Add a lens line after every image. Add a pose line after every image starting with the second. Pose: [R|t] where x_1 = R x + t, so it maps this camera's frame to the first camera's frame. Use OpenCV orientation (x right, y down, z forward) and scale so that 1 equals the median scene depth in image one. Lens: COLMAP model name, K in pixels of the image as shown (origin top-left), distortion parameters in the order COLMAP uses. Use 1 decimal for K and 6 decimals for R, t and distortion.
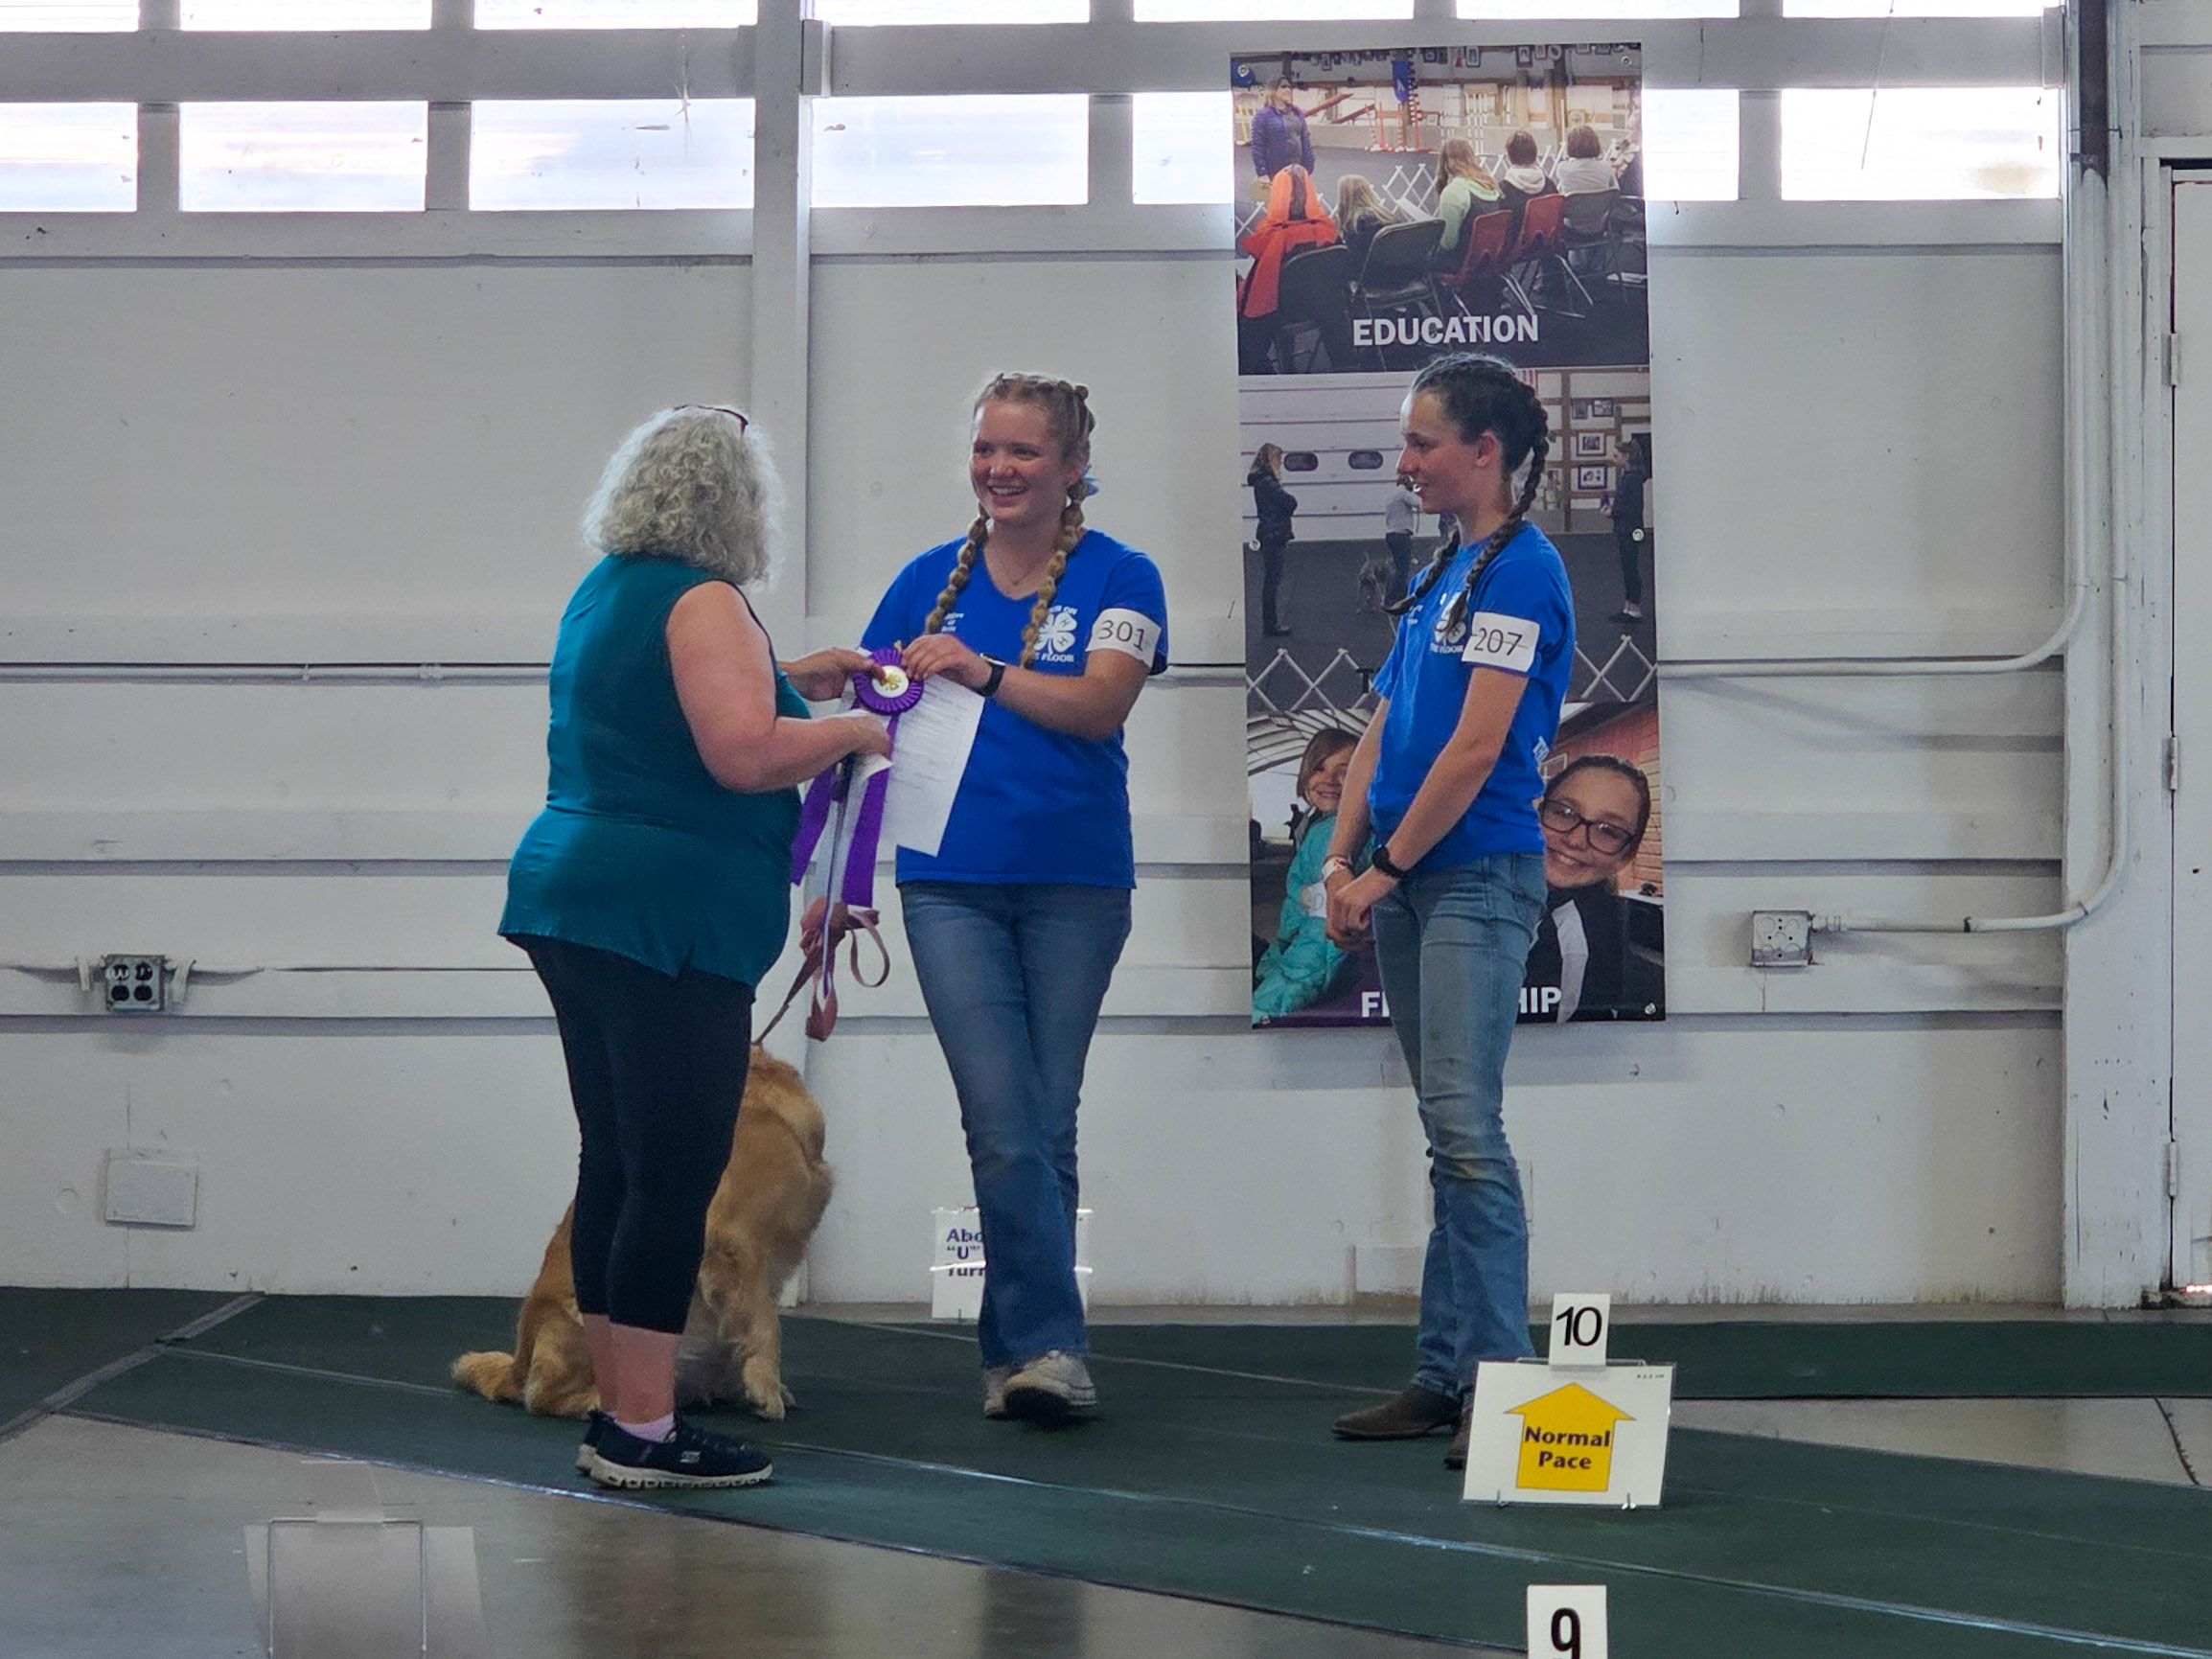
lens RADIAL K [[4867.3, 0, 1105.2], [0, 4867.3, 843.6], [0, 0, 1]] dist [-0.186222, 0.000000]
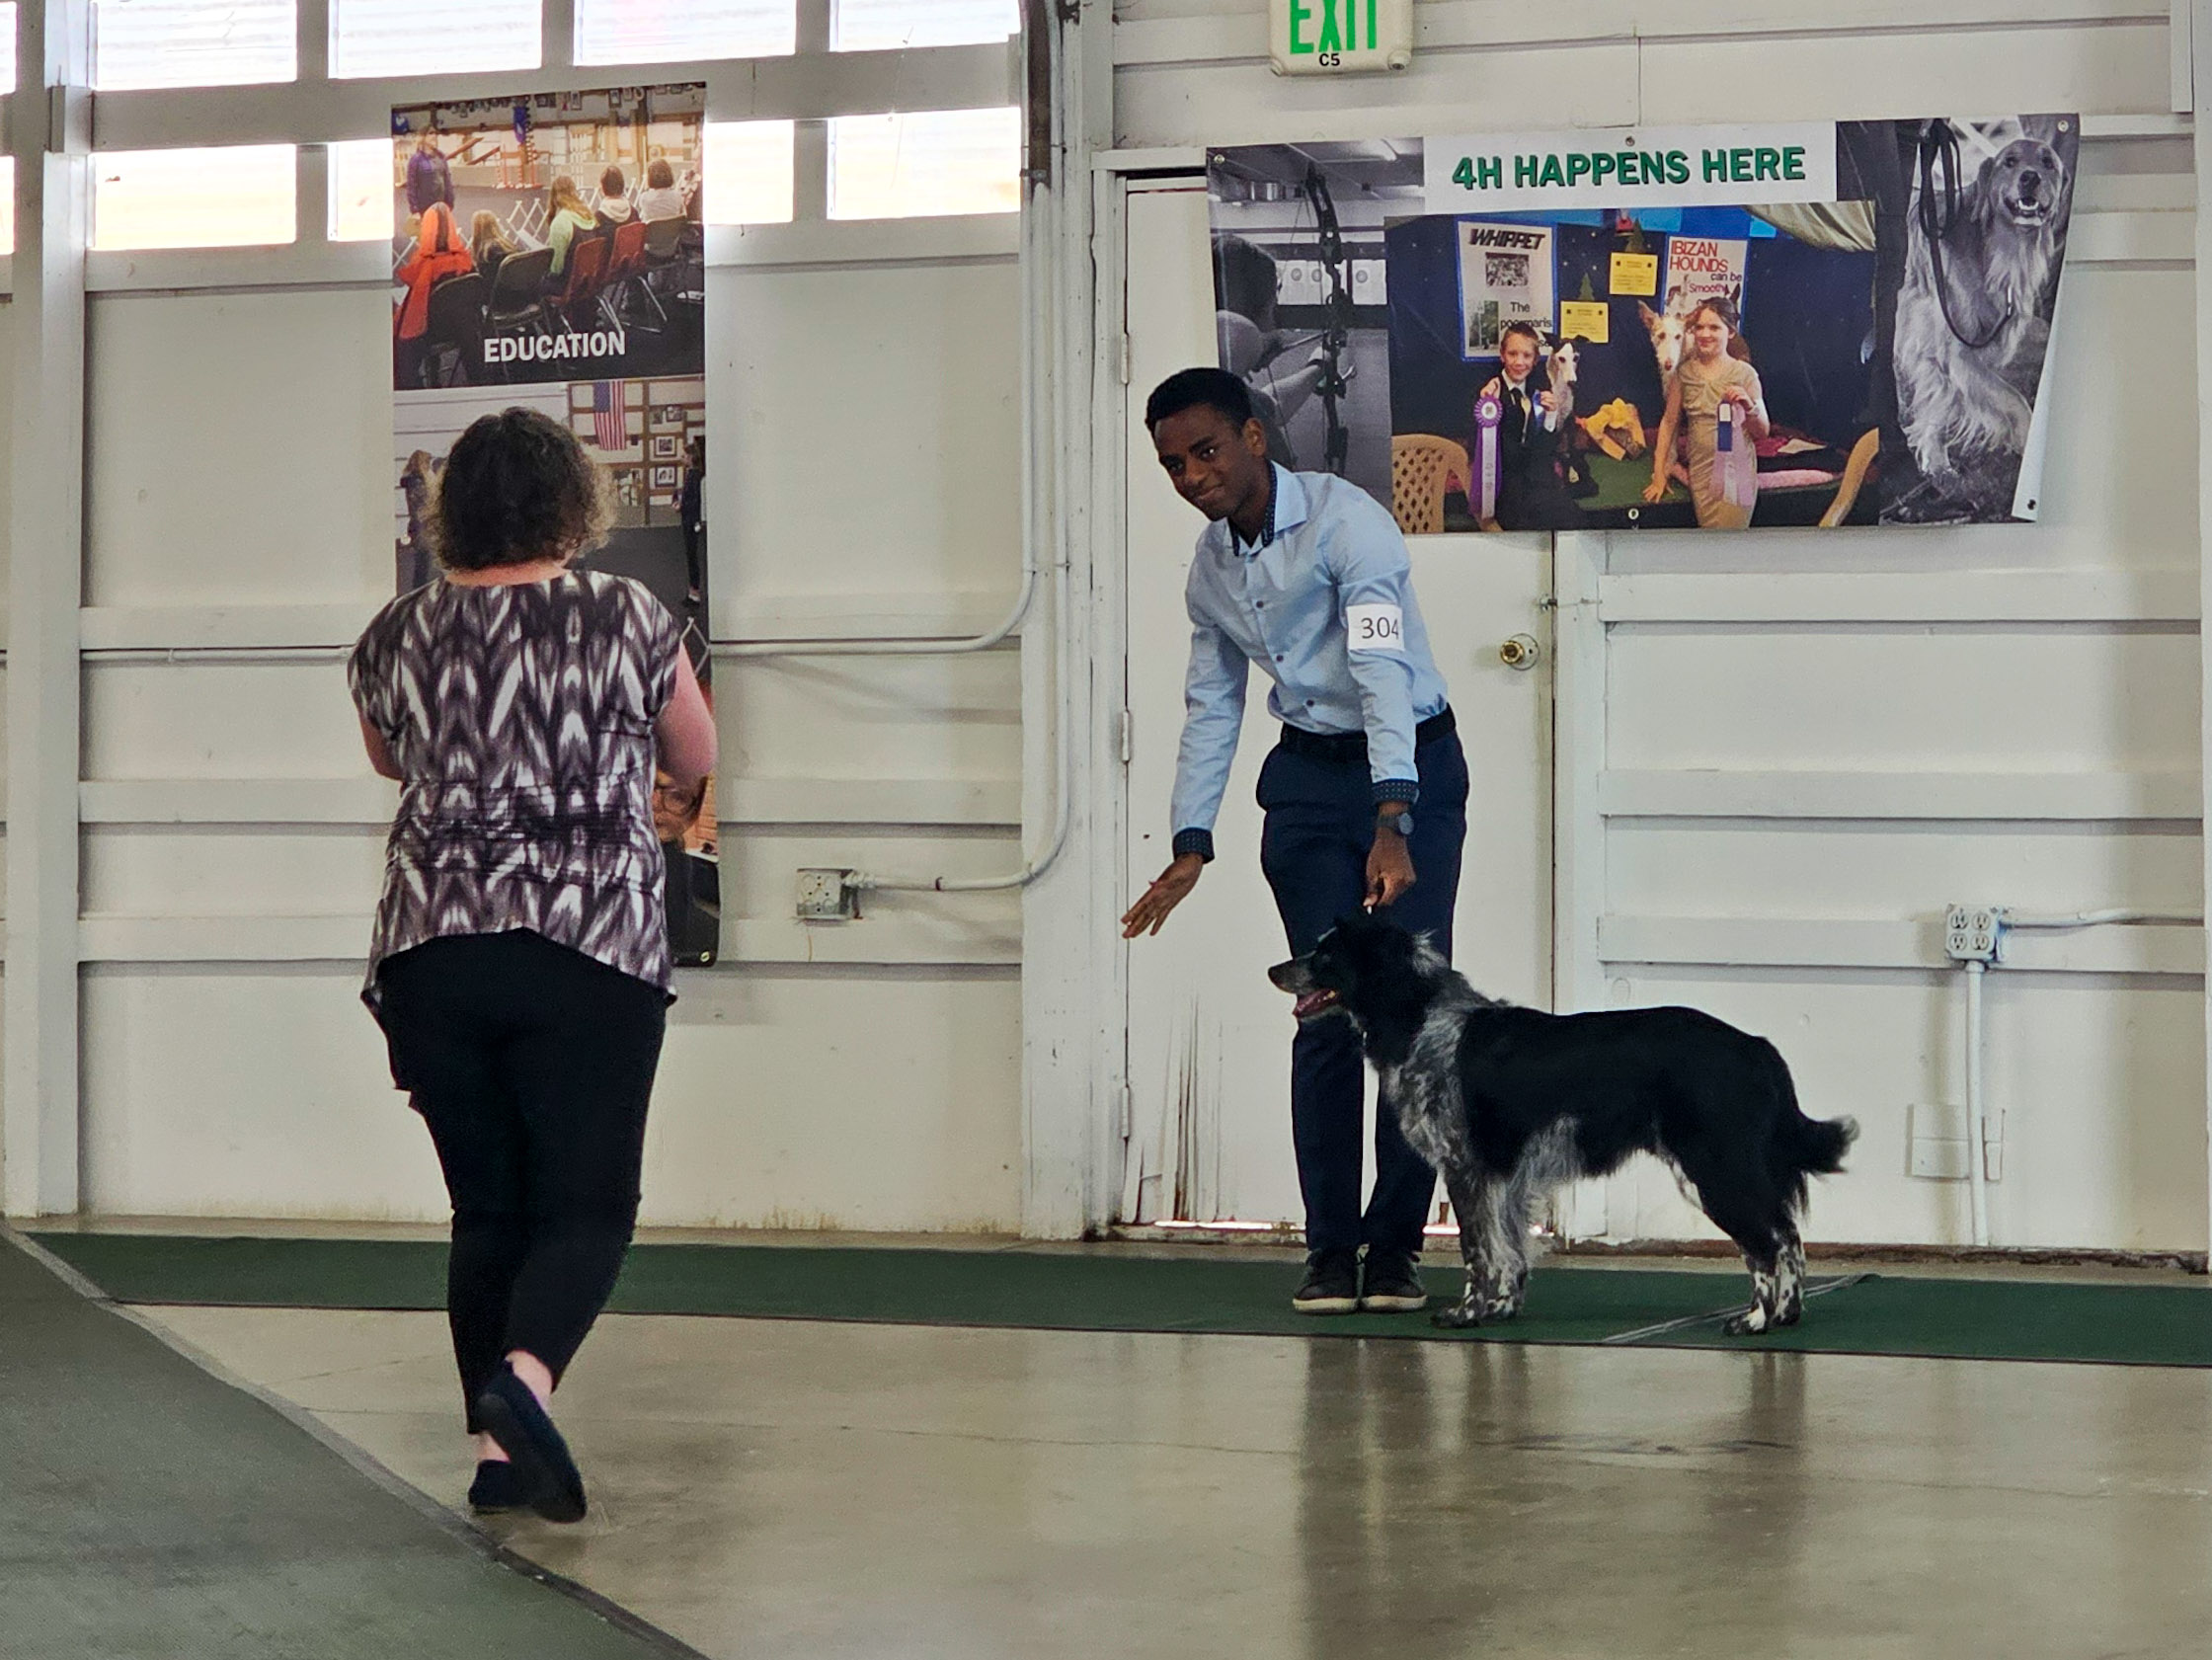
lens RADIAL K [[4867.3, 0, 1100.4], [0, 4867.3, 827.9], [0, 0, 1]] dist [-0.186222, 0.000000]
pose [[0.965029, 0.008038, -0.262020, 0.486875], [-0.008240, 0.999966, 0.000326, 0.003653], [0.262014, 0.001845, 0.965062, -0.043698]]
